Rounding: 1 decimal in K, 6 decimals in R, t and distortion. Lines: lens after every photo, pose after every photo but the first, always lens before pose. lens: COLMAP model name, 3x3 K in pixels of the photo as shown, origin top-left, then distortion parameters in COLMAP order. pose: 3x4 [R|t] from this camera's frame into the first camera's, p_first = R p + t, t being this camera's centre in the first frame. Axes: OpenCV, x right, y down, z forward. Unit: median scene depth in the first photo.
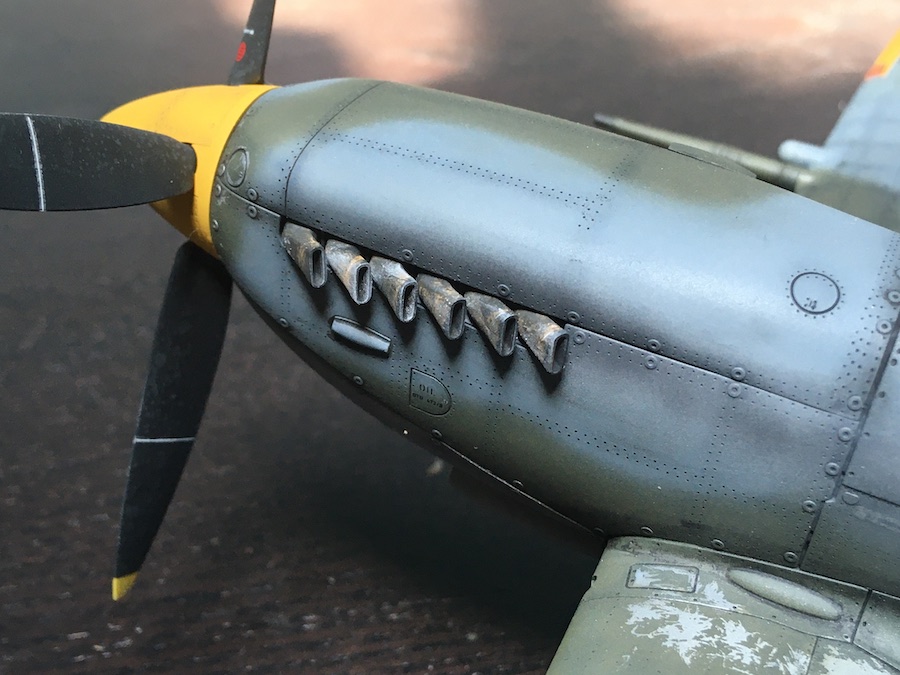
lens RADIAL K [[1248.8, 0, 450.0], [0, 1248.8, 337.5], [0, 0, 1]] dist [0.035401, 0.061244]
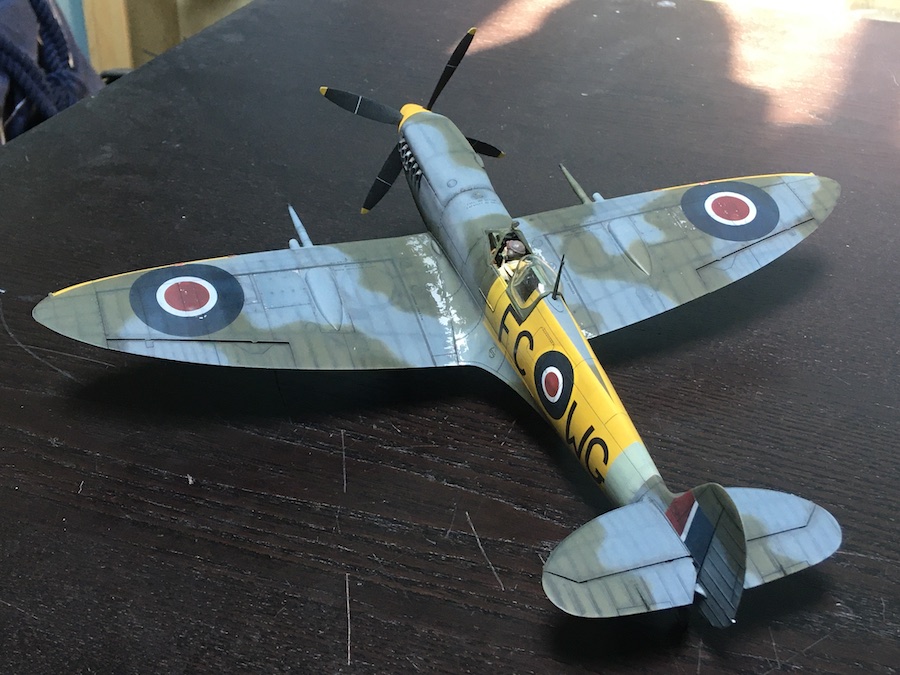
lens RADIAL K [[1248.8, 0, 450.0], [0, 1248.8, 337.5], [0, 0, 1]] dist [0.035401, 0.061244]
pose [[0.704341, 0.446652, -0.551730, 3.138659], [-0.448062, 0.882574, 0.142489, -0.188751], [0.550586, 0.146848, 0.821761, -2.830135]]
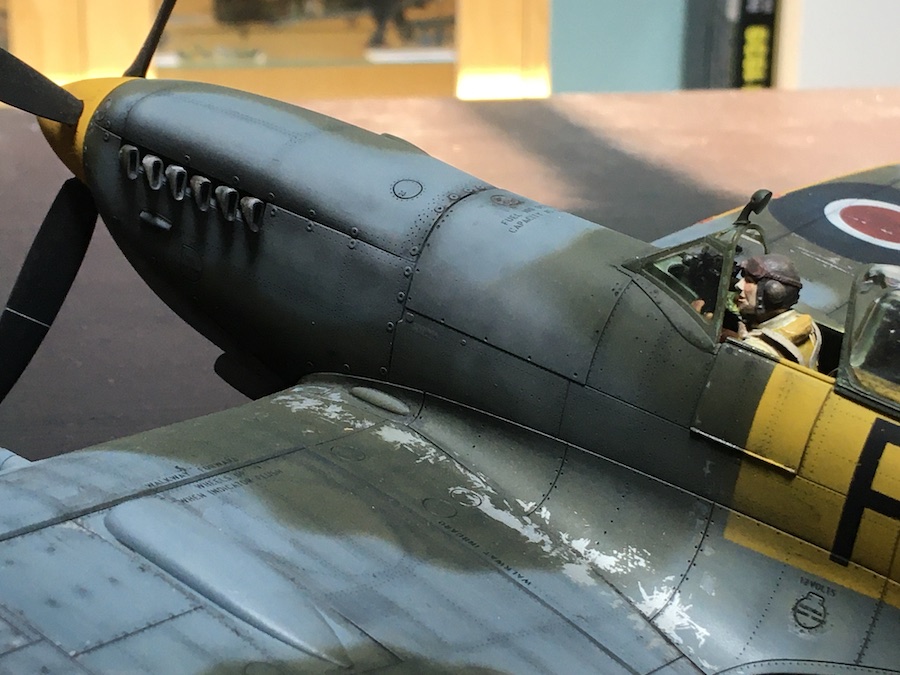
lens RADIAL K [[1953.5, 0, 450.0], [0, 1953.5, 337.5], [0, 0, 1]] dist [-0.012853, 0.560194]
pose [[0.976415, 0.138840, -0.165341, 0.757194], [-0.181985, 0.941316, -0.284264, 0.815846], [0.116170, 0.307649, 0.944382, -1.253435]]
